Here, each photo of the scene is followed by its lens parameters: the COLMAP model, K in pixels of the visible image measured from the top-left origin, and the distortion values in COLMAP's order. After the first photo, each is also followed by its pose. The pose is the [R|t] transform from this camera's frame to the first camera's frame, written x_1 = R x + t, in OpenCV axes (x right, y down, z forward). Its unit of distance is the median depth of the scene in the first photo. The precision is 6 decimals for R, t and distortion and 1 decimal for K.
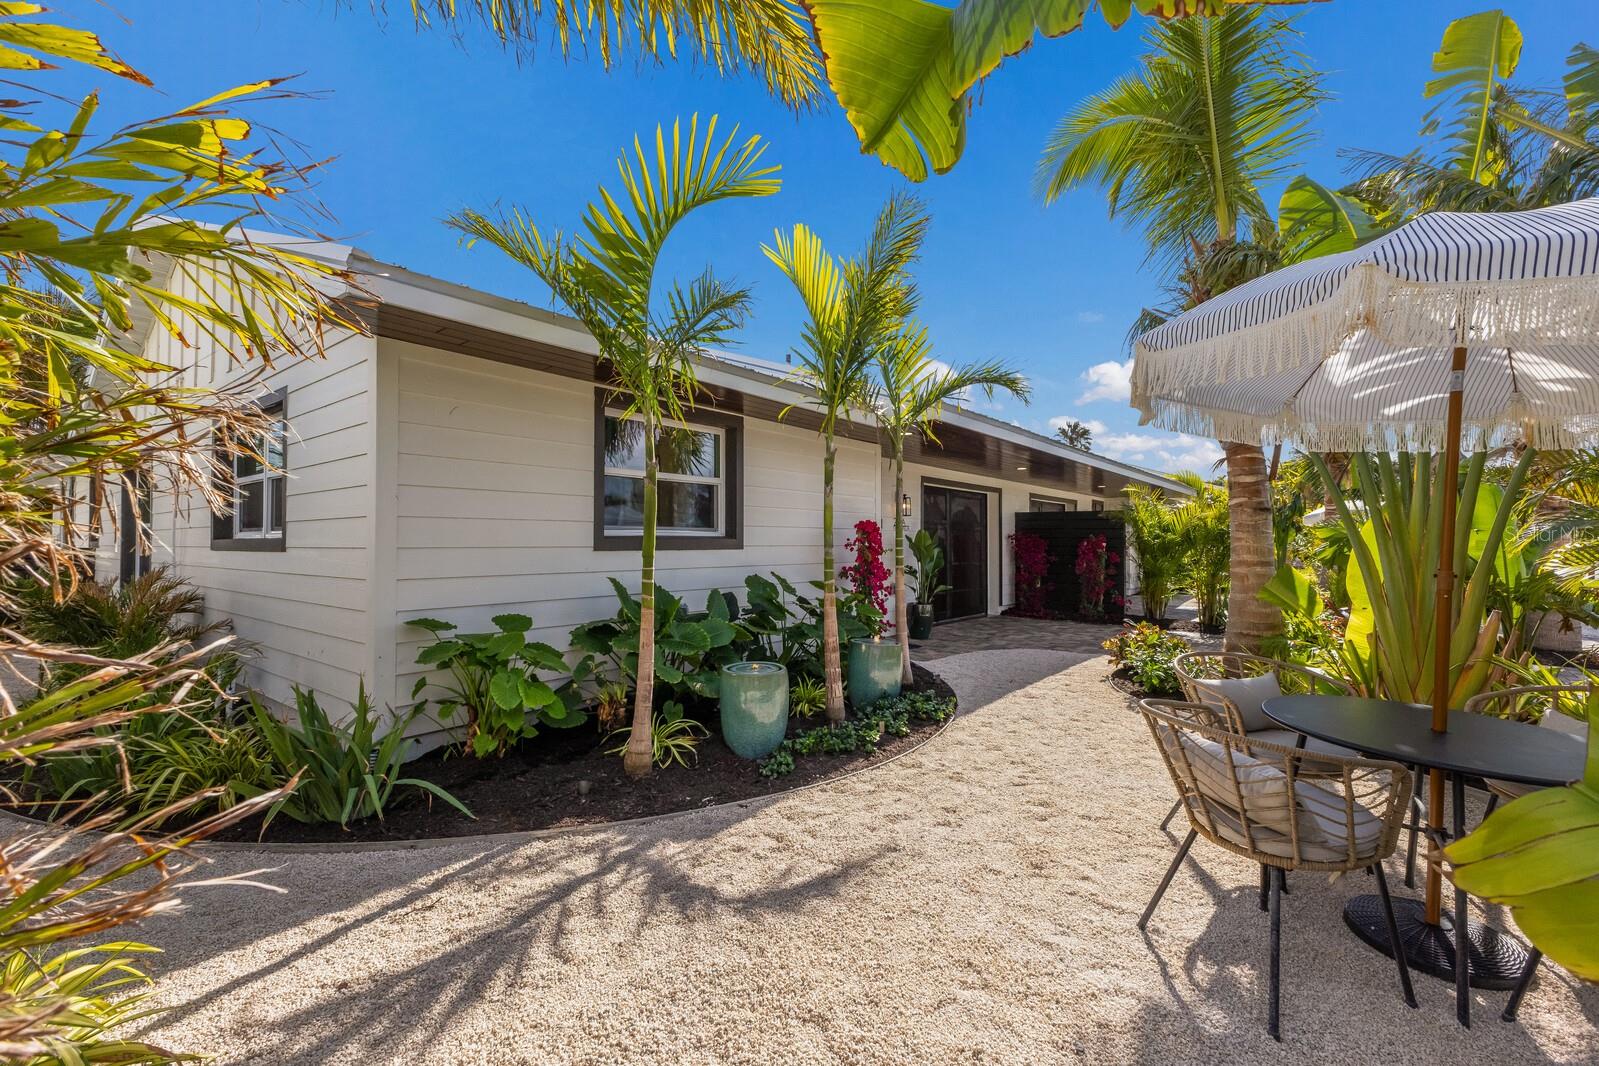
lens RADIAL K [[698.2, 0, 796.5], [0, 698.2, 531.4], [0, 0, 1]] dist [0.012088, -0.004339]
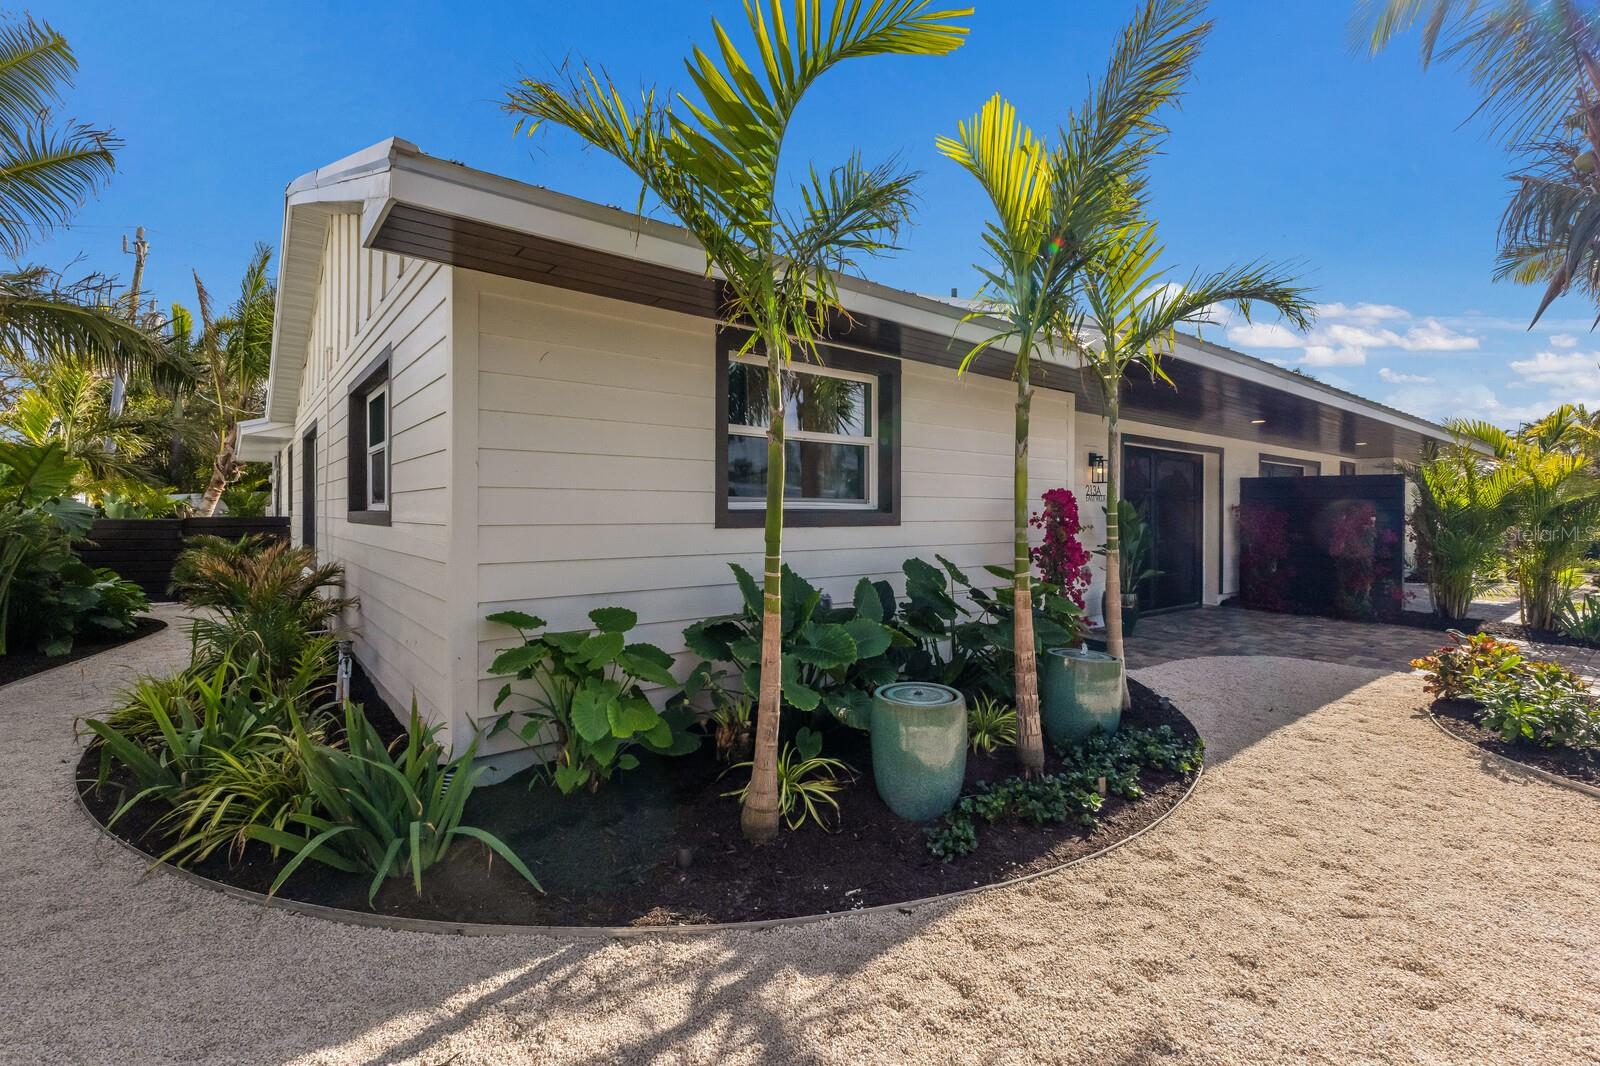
lens RADIAL K [[702.8, 0, 788.2], [0, 702.8, 502.1], [0, 0, 1]] dist [0.002237, 0.000094]
pose [[0.974395, 0.001414, -0.224836, -0.027325], [-0.000352, 0.999989, 0.004762, -0.007455], [0.224841, -0.004560, 0.974385, 0.249696]]
